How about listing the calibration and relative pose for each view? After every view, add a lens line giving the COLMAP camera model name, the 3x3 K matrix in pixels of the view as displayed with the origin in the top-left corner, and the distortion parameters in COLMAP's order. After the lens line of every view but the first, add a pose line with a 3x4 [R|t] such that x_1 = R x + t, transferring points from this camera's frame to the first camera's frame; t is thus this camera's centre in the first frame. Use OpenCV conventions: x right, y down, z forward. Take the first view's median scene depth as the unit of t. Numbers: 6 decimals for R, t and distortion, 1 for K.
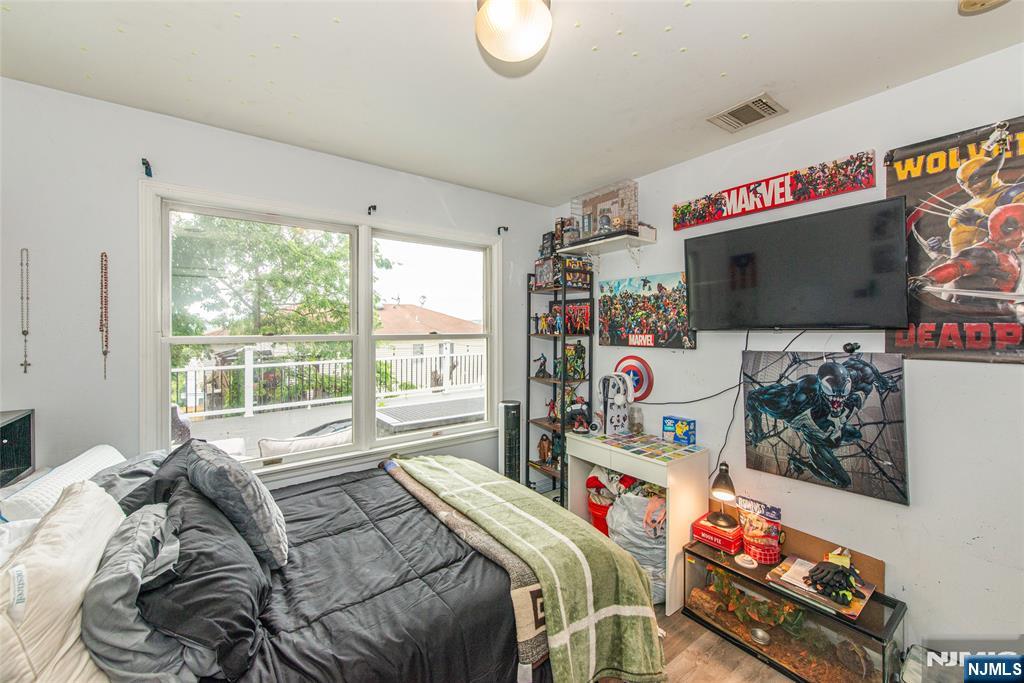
lens RADIAL K [[404.4, 0, 510.7], [0, 404.4, 332.2], [0, 0, 1]] dist [0.012423, -0.003255]
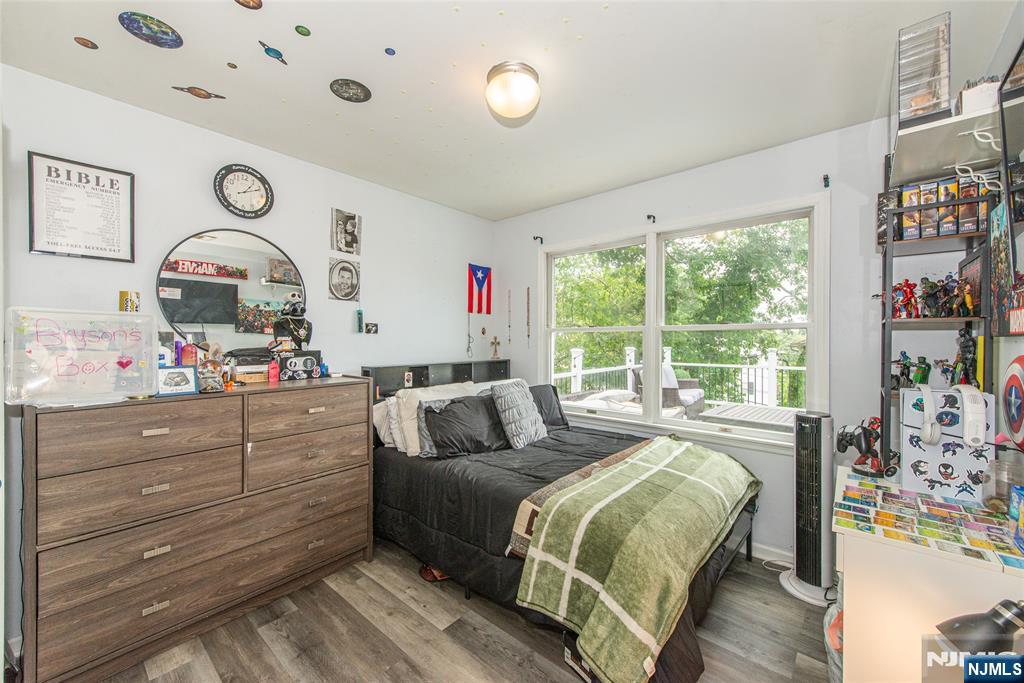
lens RADIAL K [[404.4, 0, 511.7], [0, 404.4, 340.5], [0, 0, 1]] dist [0.012423, -0.003255]
pose [[0.215771, 0.007503, -0.976415, 0.931640], [-0.007170, 0.999956, 0.006099, 0.059379], [0.976418, 0.005685, 0.215815, 0.455610]]
